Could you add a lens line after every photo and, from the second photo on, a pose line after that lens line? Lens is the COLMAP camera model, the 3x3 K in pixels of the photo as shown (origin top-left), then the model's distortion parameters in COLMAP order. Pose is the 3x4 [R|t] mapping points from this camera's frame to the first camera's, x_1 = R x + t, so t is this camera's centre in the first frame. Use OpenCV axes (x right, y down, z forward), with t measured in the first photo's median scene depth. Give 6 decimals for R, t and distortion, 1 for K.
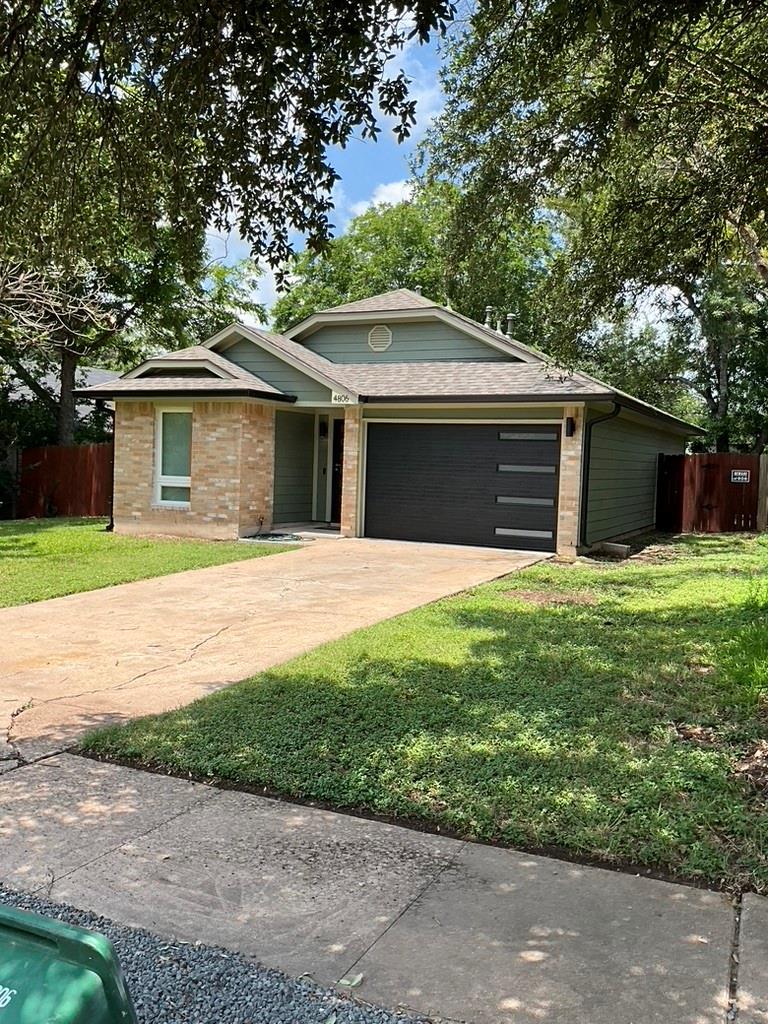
lens RADIAL K [[856.7, 0, 385.7], [0, 856.7, 511.5], [0, 0, 1]] dist [0.039620, -0.038950]
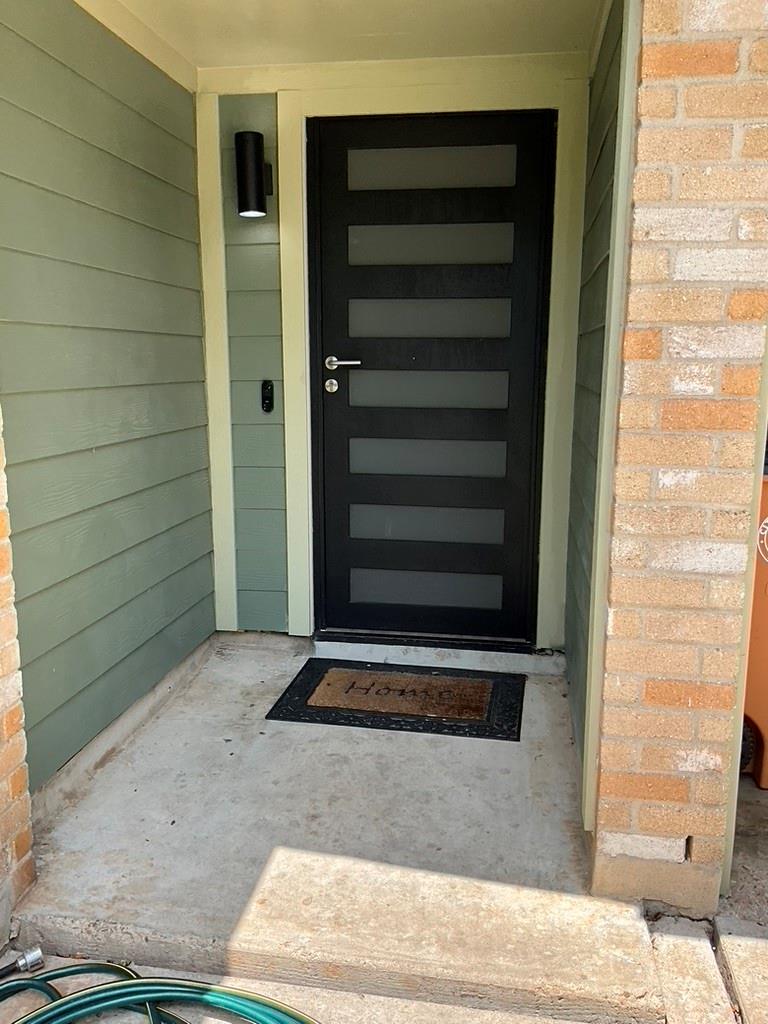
lens RADIAL K [[856.7, 0, 384.7], [0, 856.7, 512.0], [0, 0, 1]] dist [0.039620, -0.038950]
pose [[0.956013, -0.078873, 0.282520, -0.117983], [0.041624, 0.989902, 0.135506, -0.052370], [-0.290354, -0.117785, 0.949643, 0.900356]]
